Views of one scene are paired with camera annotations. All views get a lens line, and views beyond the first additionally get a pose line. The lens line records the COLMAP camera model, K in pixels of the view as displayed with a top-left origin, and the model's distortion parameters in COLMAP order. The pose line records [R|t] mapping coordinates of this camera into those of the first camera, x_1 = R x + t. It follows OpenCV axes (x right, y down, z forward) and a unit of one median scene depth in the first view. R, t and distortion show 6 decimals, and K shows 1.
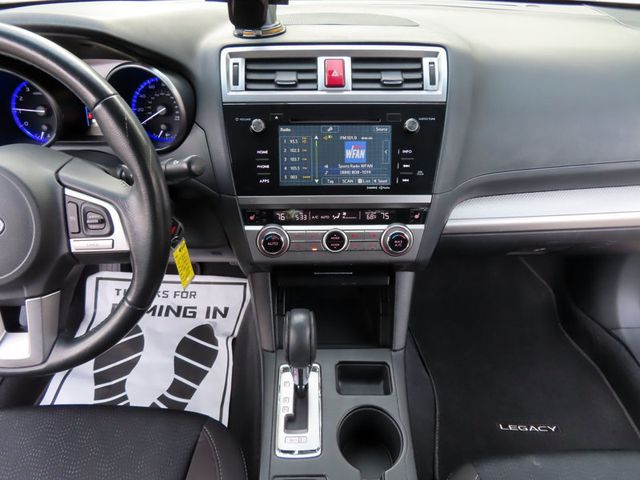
lens RADIAL K [[454.4, 0, 317.9], [0, 454.4, 238.1], [0, 0, 1]] dist [-0.017333, 0.015299]
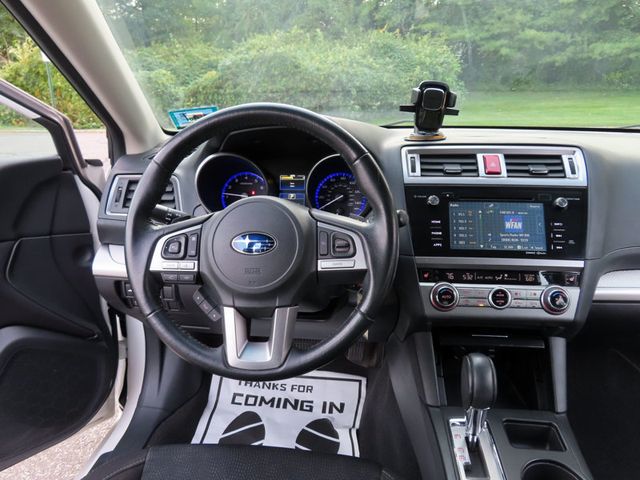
lens RADIAL K [[454.4, 0, 316.6], [0, 454.4, 238.5], [0, 0, 1]] dist [-0.017333, 0.015299]
pose [[0.995133, 0.022551, -0.095923, -0.314107], [-0.053214, 0.942294, -0.330531, 0.266232], [0.082934, 0.334026, 0.938908, -0.156471]]
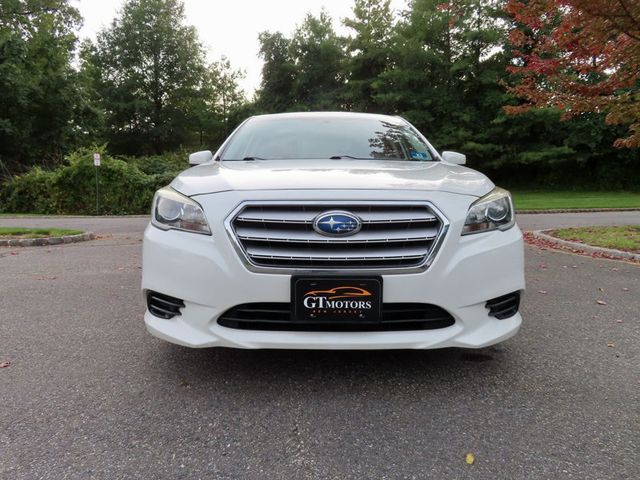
lens RADIAL K [[454.4, 0, 315.8], [0, 454.4, 243.3], [0, 0, 1]] dist [-0.017333, 0.015299]
pose [[0.997311, -0.002370, -0.073249, 0.338039], [-0.036107, 0.853870, -0.519233, 4.132504], [0.063776, 0.520482, 0.851488, -4.375803]]
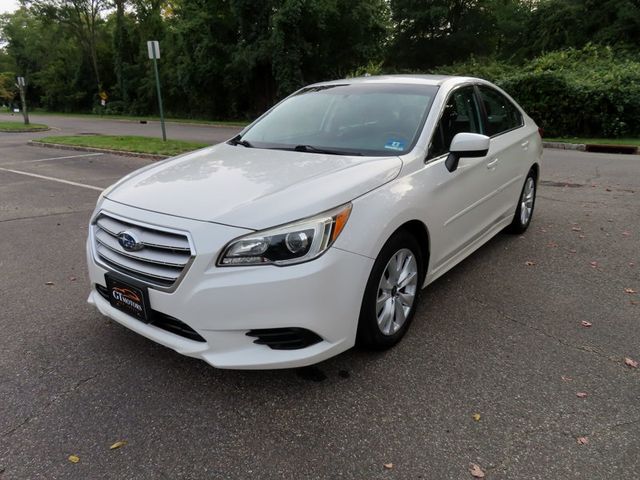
lens RADIAL K [[454.4, 0, 320.2], [0, 454.4, 246.3], [0, 0, 1]] dist [-0.017333, 0.015299]
pose [[0.756130, 0.190748, -0.626005, 3.240592], [-0.393520, 0.896839, -0.202046, 2.888558], [0.522886, 0.399118, 0.753190, -3.942970]]
